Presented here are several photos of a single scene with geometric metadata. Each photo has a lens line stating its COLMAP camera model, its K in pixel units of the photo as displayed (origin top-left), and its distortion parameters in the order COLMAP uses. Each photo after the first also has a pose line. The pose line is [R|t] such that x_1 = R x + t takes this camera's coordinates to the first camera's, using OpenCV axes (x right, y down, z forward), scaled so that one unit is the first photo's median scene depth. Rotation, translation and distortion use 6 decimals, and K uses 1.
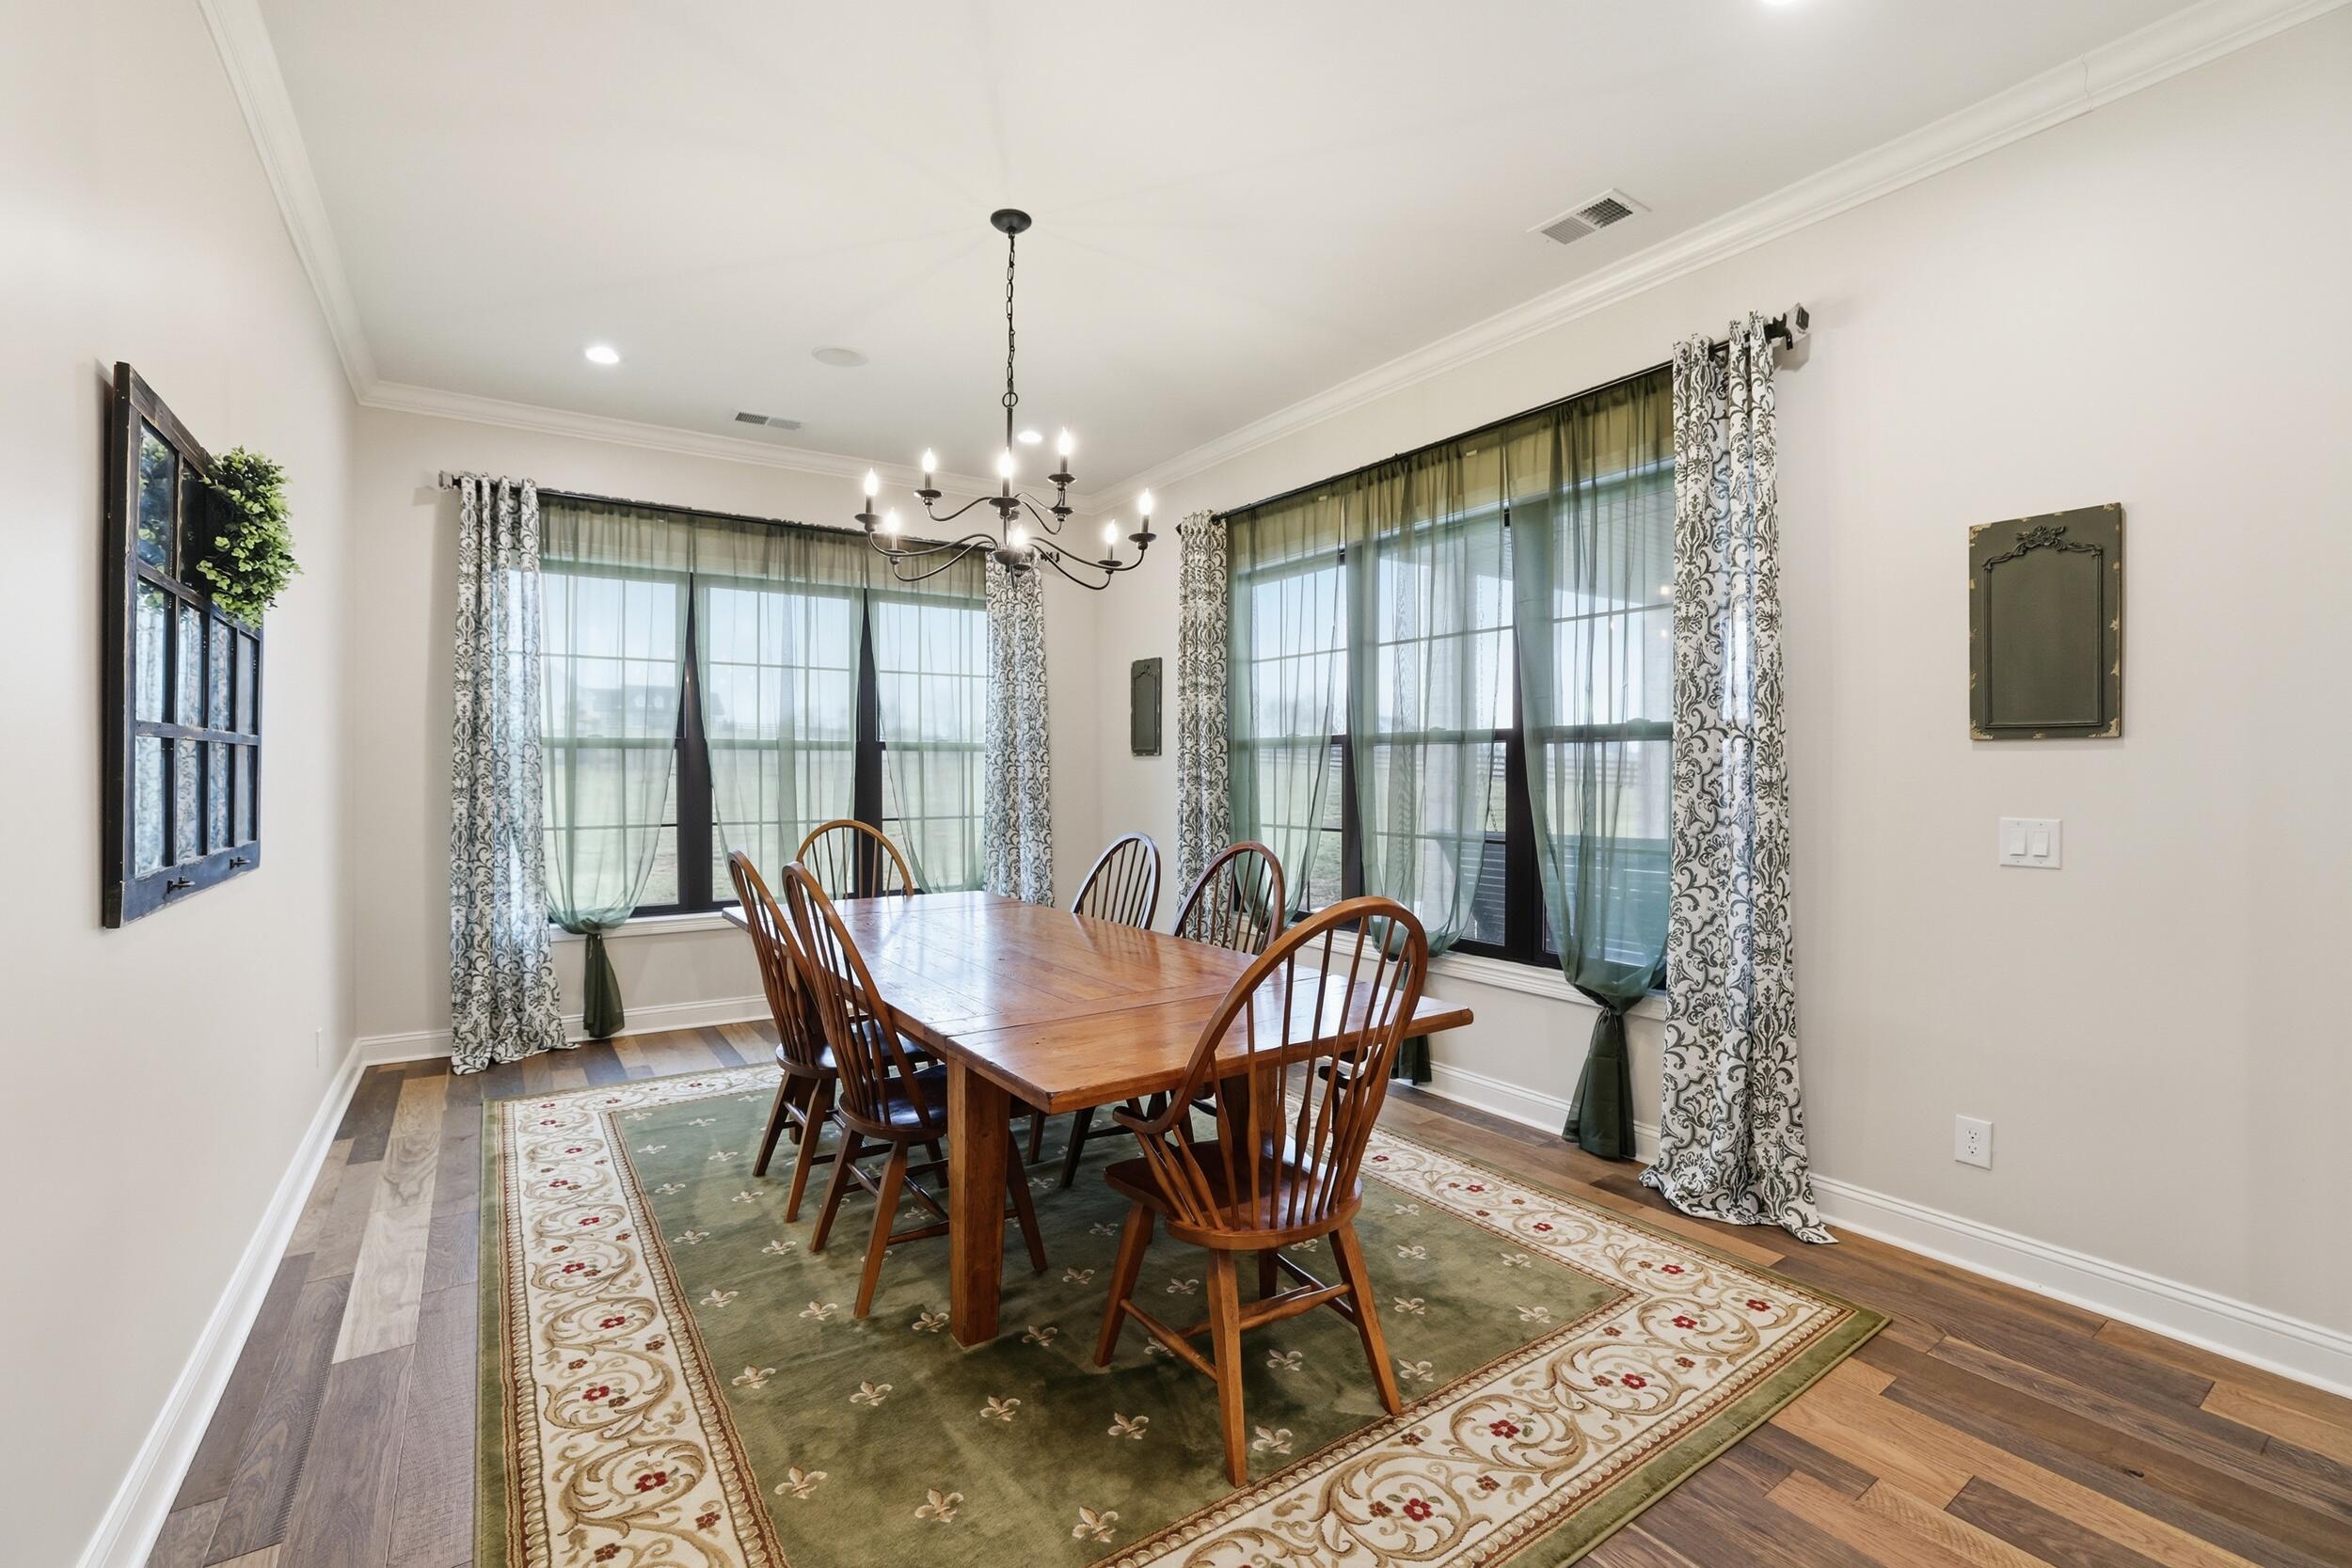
lens RADIAL K [[1034.1, 0, 1177.4], [0, 1034.1, 768.3], [0, 0, 1]] dist [-0.033909, 0.006355]
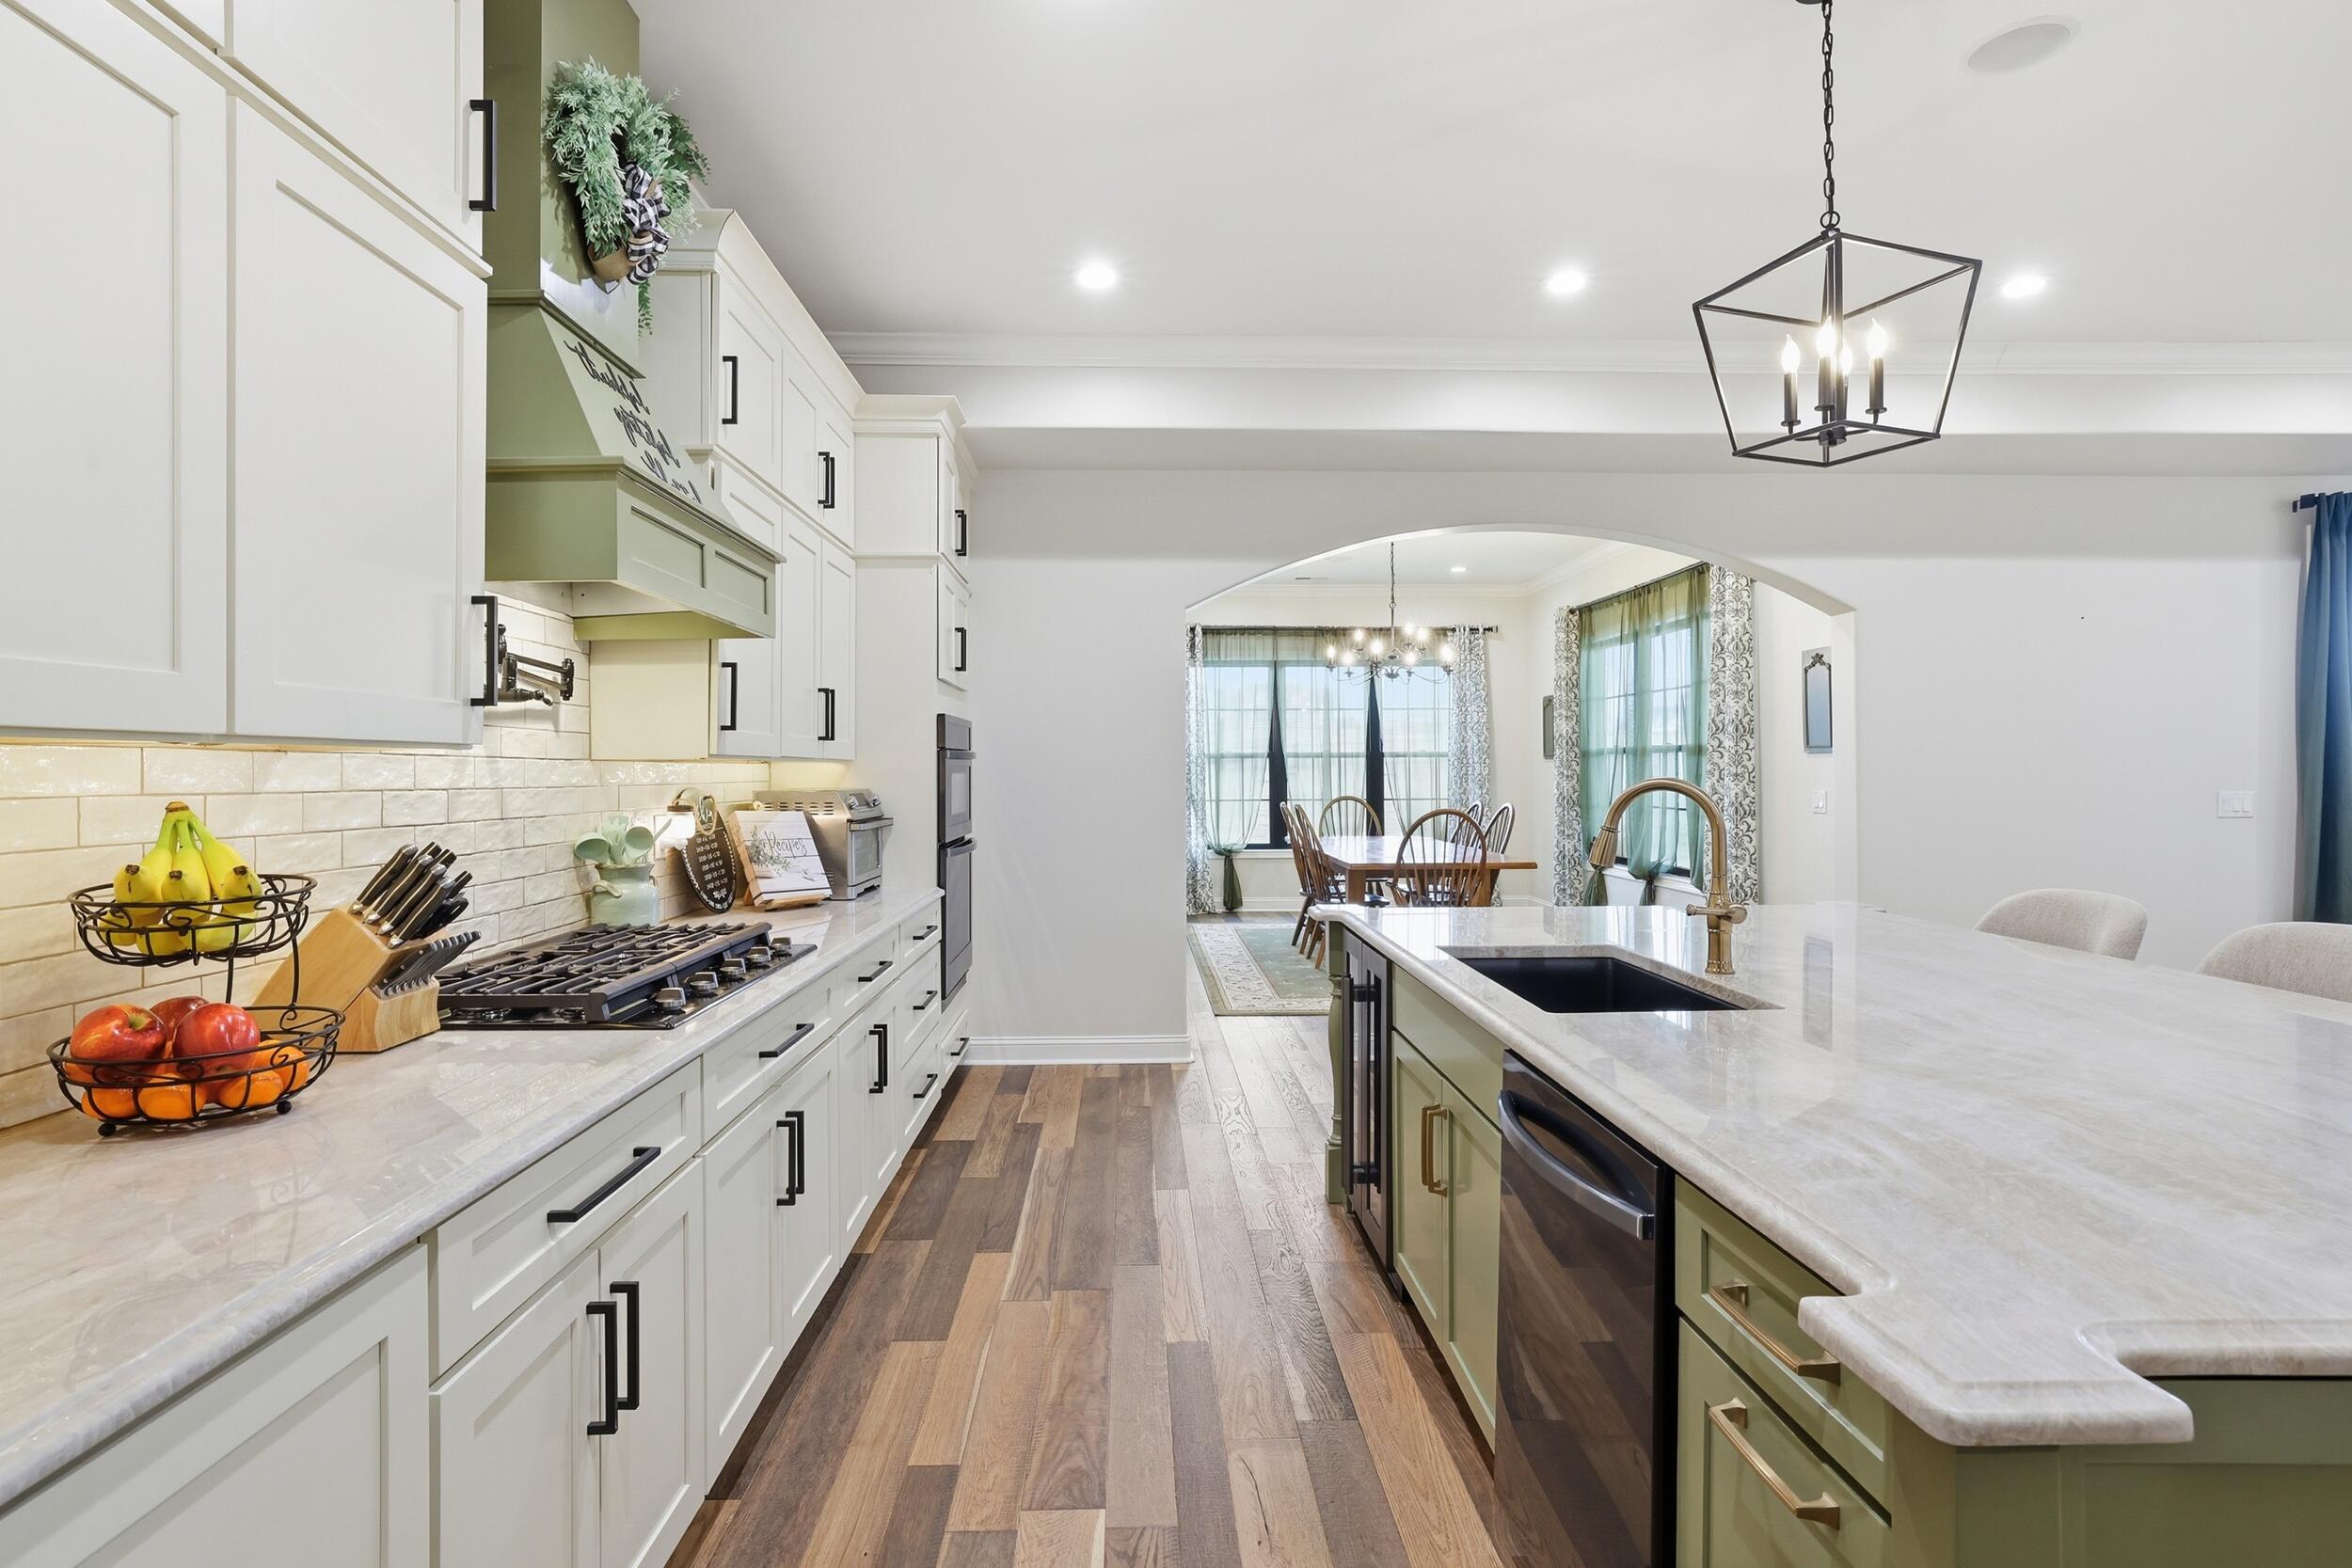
lens RADIAL K [[1220.4, 0, 1174.8], [0, 1220.4, 782.4], [0, 0, 1]] dist [-0.000373, -0.000006]
pose [[0.849198, 0.003669, -0.528062, 0.519517], [0.003212, 0.999921, 0.012114, -0.002049], [0.528065, -0.011984, 0.849120, -0.936338]]
